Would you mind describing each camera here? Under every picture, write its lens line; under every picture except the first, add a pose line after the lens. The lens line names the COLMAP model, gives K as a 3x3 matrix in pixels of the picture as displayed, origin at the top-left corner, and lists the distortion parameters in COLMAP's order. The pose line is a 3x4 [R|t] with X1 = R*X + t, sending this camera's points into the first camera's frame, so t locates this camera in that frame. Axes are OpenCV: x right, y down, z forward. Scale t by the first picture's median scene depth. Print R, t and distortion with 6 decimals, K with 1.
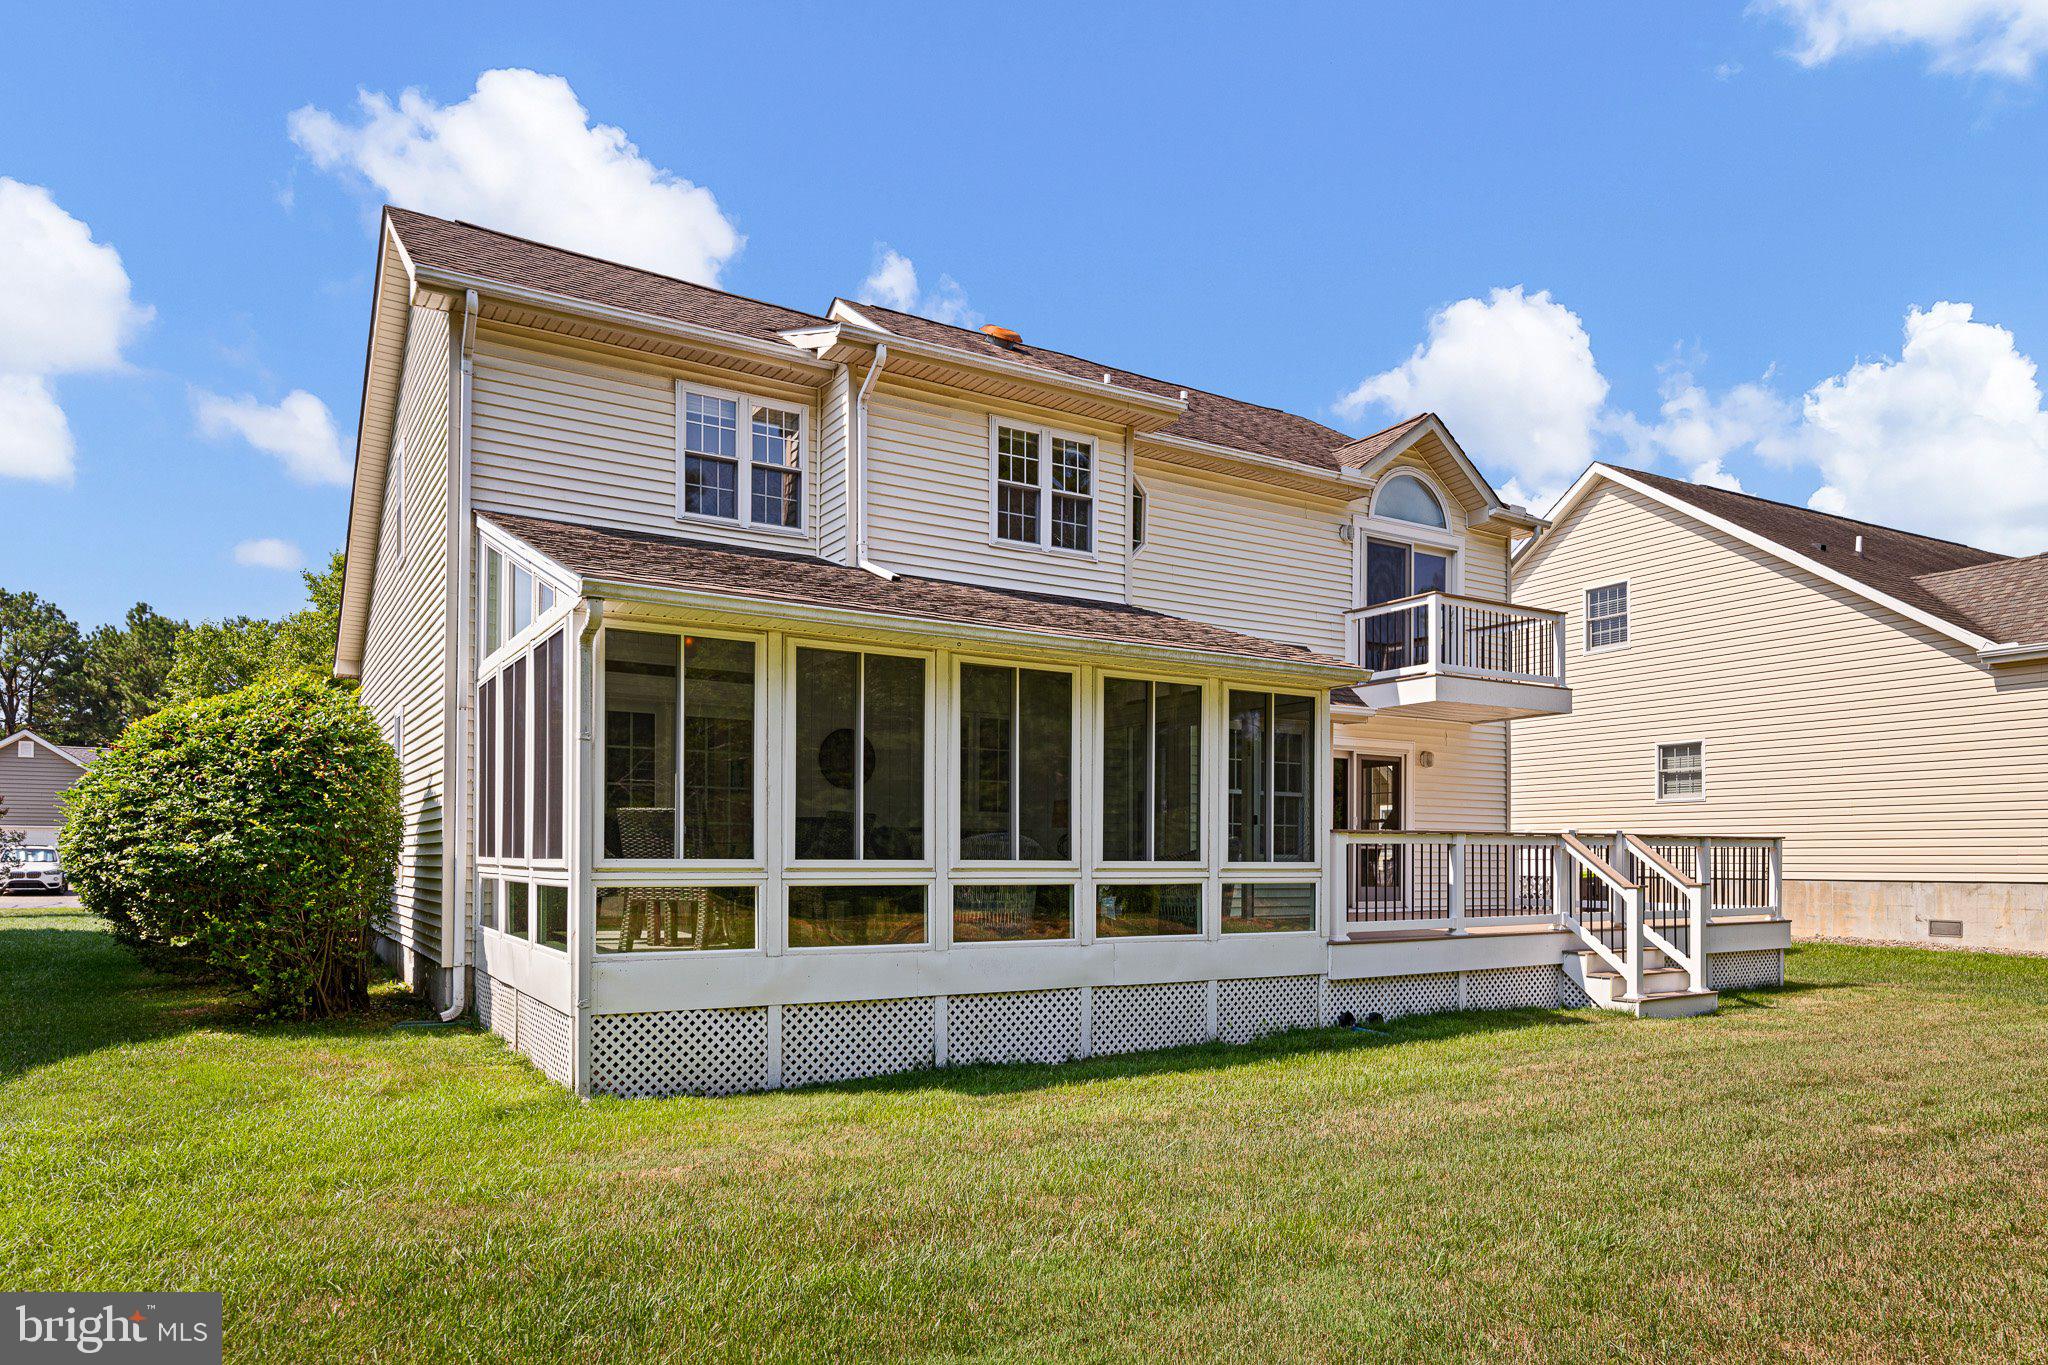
lens RADIAL K [[1292.0, 0, 1029.8], [0, 1292.0, 866.1], [0, 0, 1]] dist [-0.000992, -0.000315]
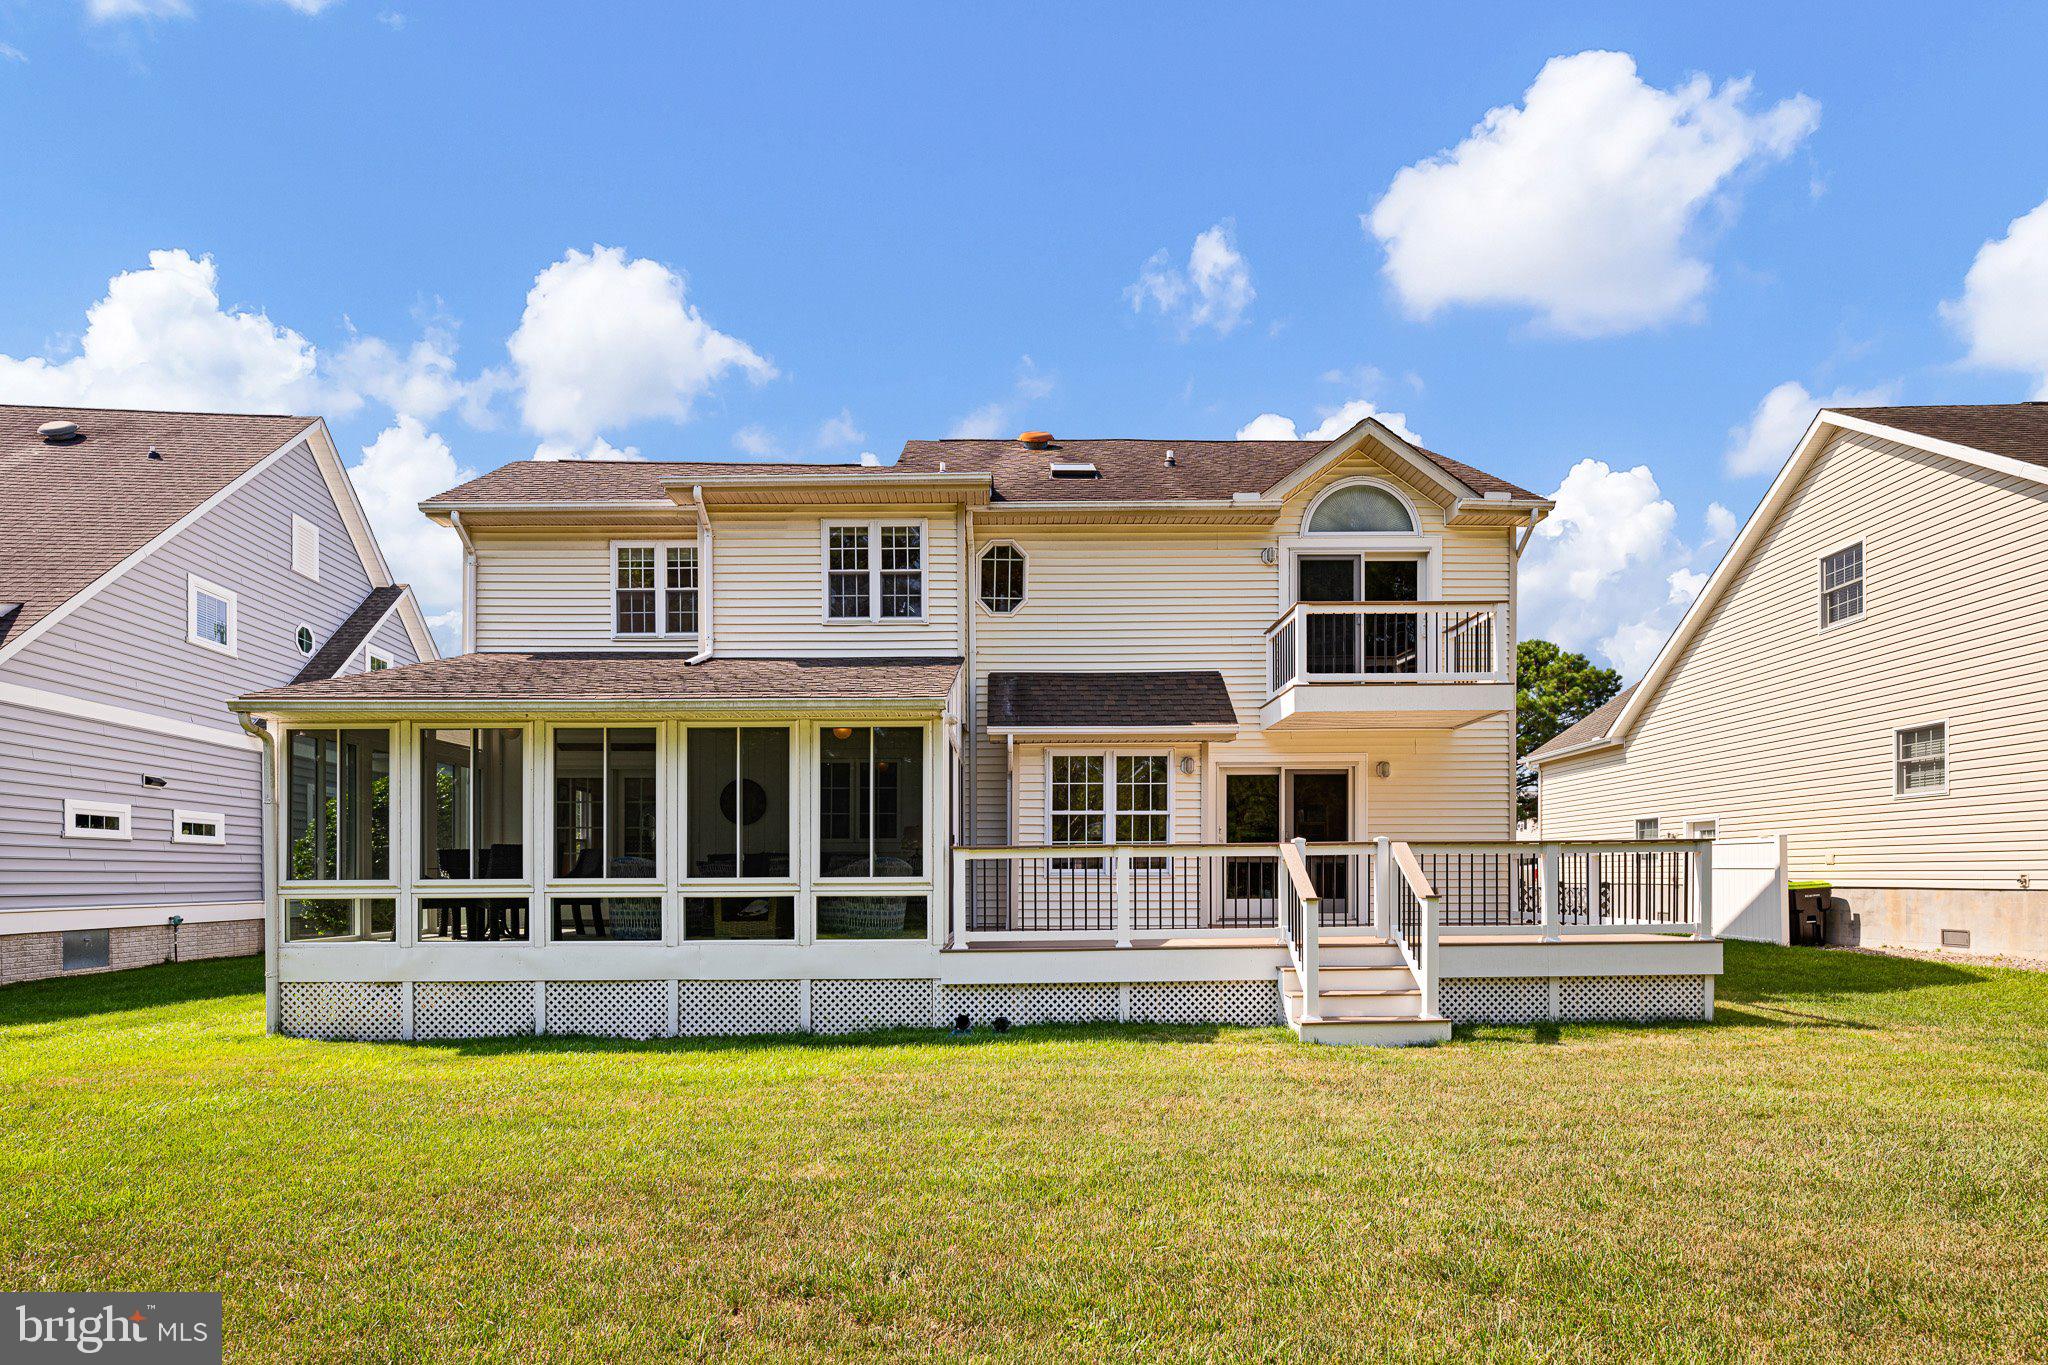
lens RADIAL K [[1001.6, 0, 1025.3], [0, 1001.6, 892.0], [0, 0, 1]] dist [0.000099, 0.000071]
pose [[0.853036, -0.001607, -0.521849, 0.641665], [0.007452, 0.999931, 0.009103, 0.002326], [0.521799, -0.011654, 0.852989, 0.275824]]
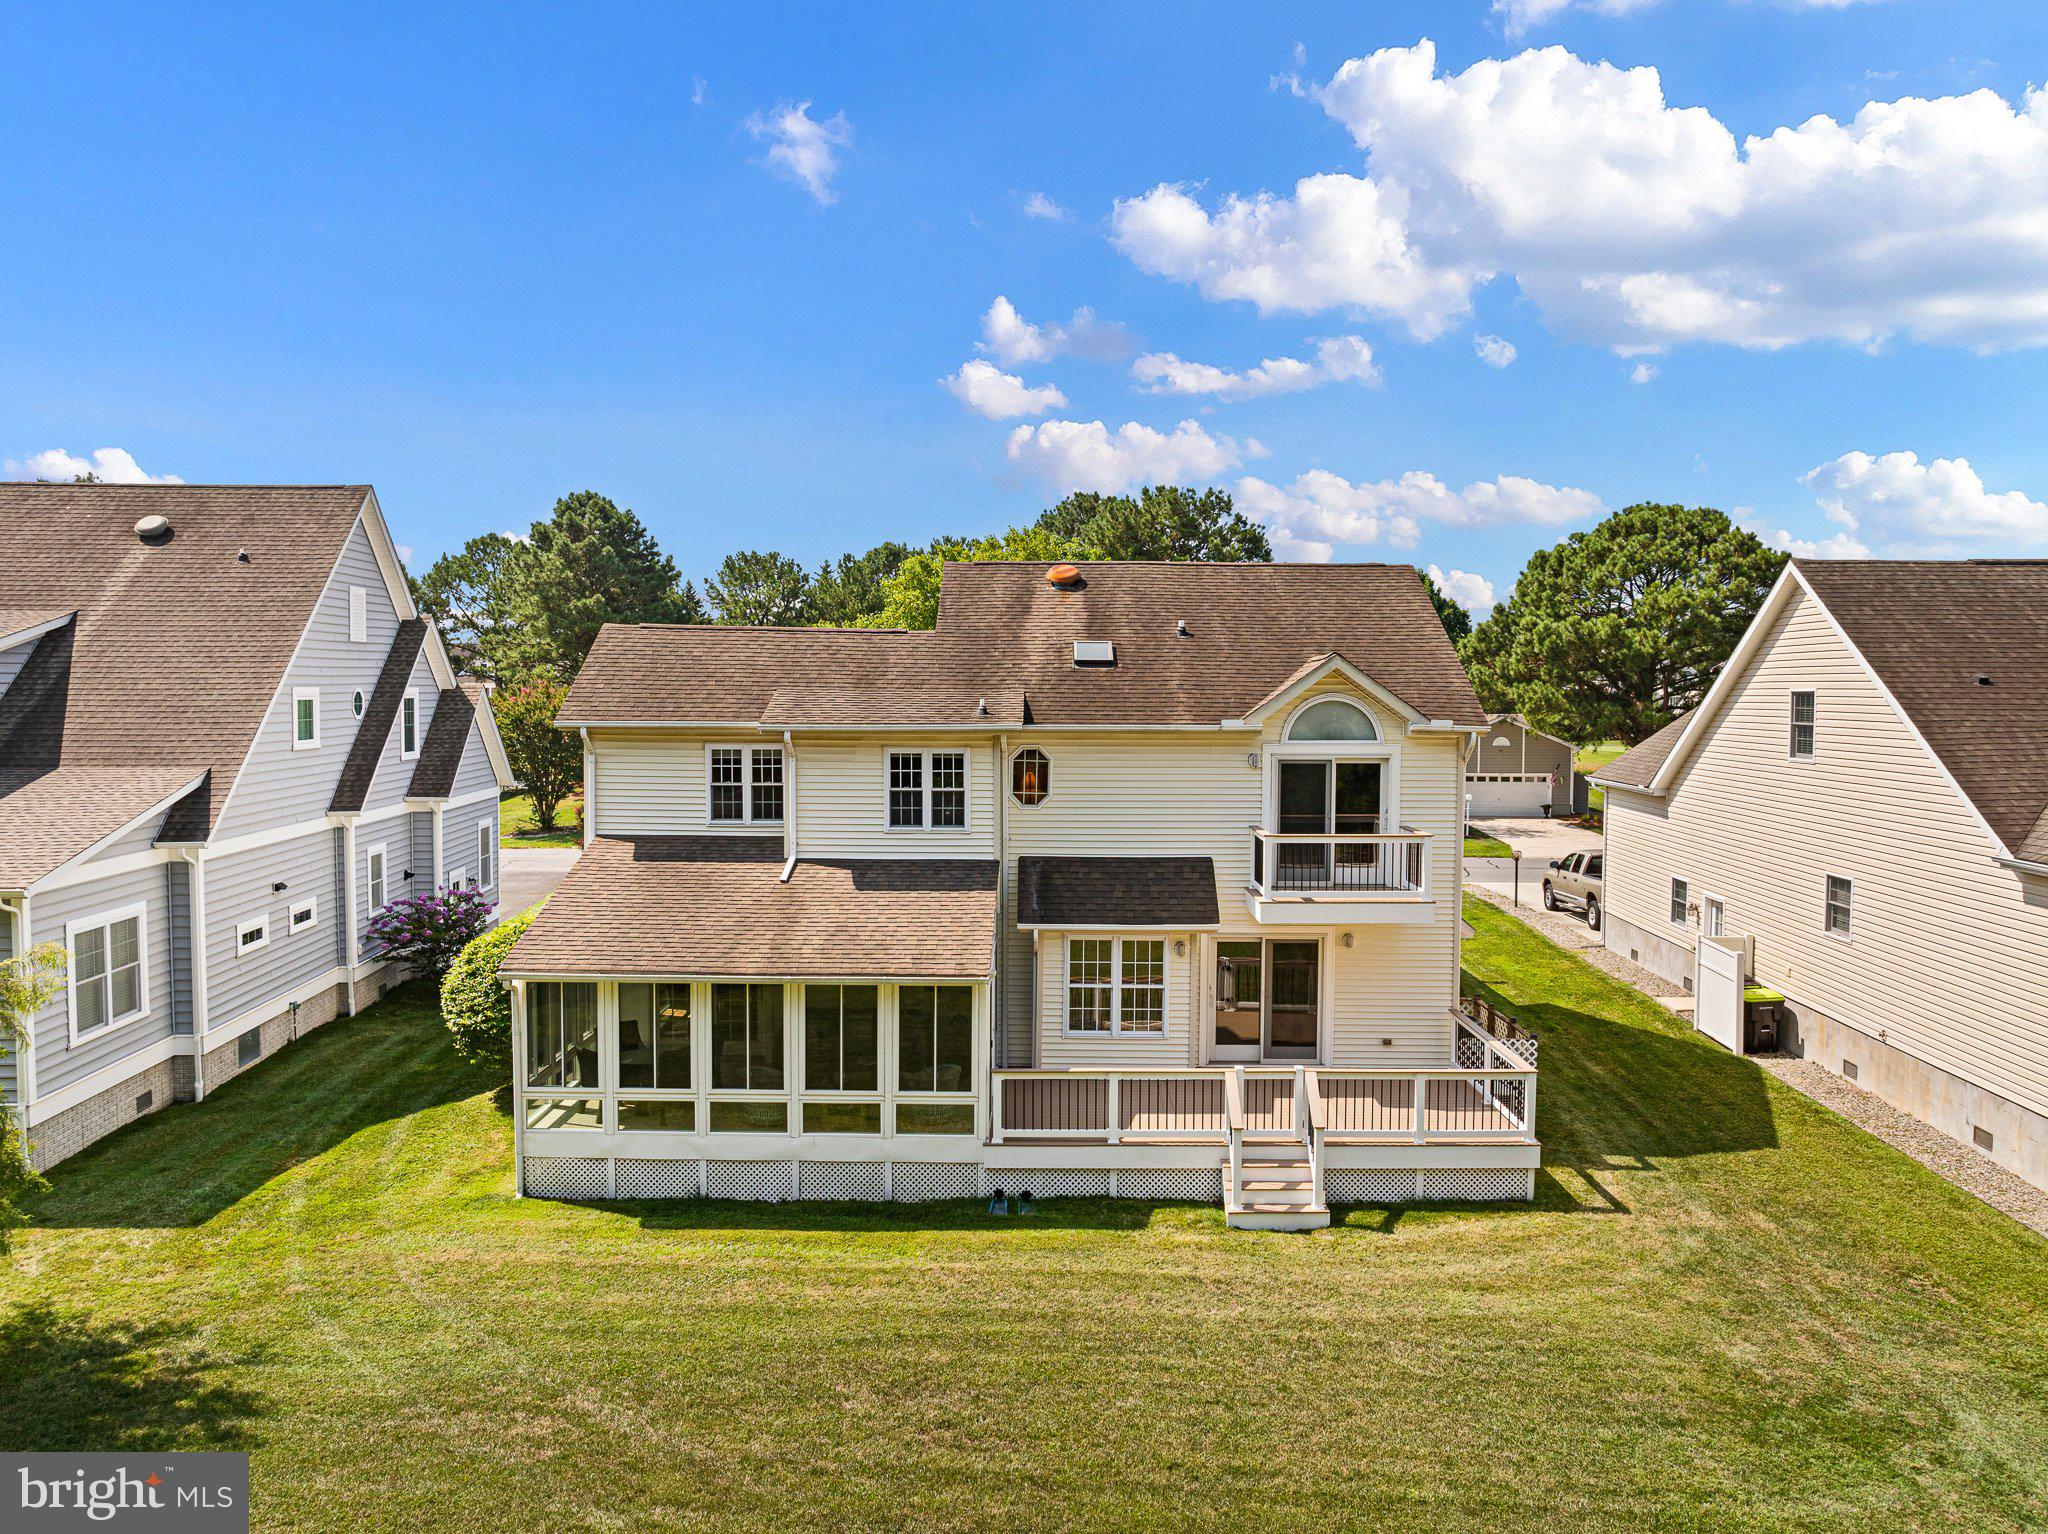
lens RADIAL K [[1451.1, 0, 1027.0], [0, 1451.1, 757.2], [0, 0, 1]] dist [-0.032711, 0.003979]
pose [[0.838148, 0.030673, -0.544579, 1.050747], [-0.000195, 0.998434, 0.055936, -0.435171], [0.545442, -0.046777, 0.836842, -0.347472]]
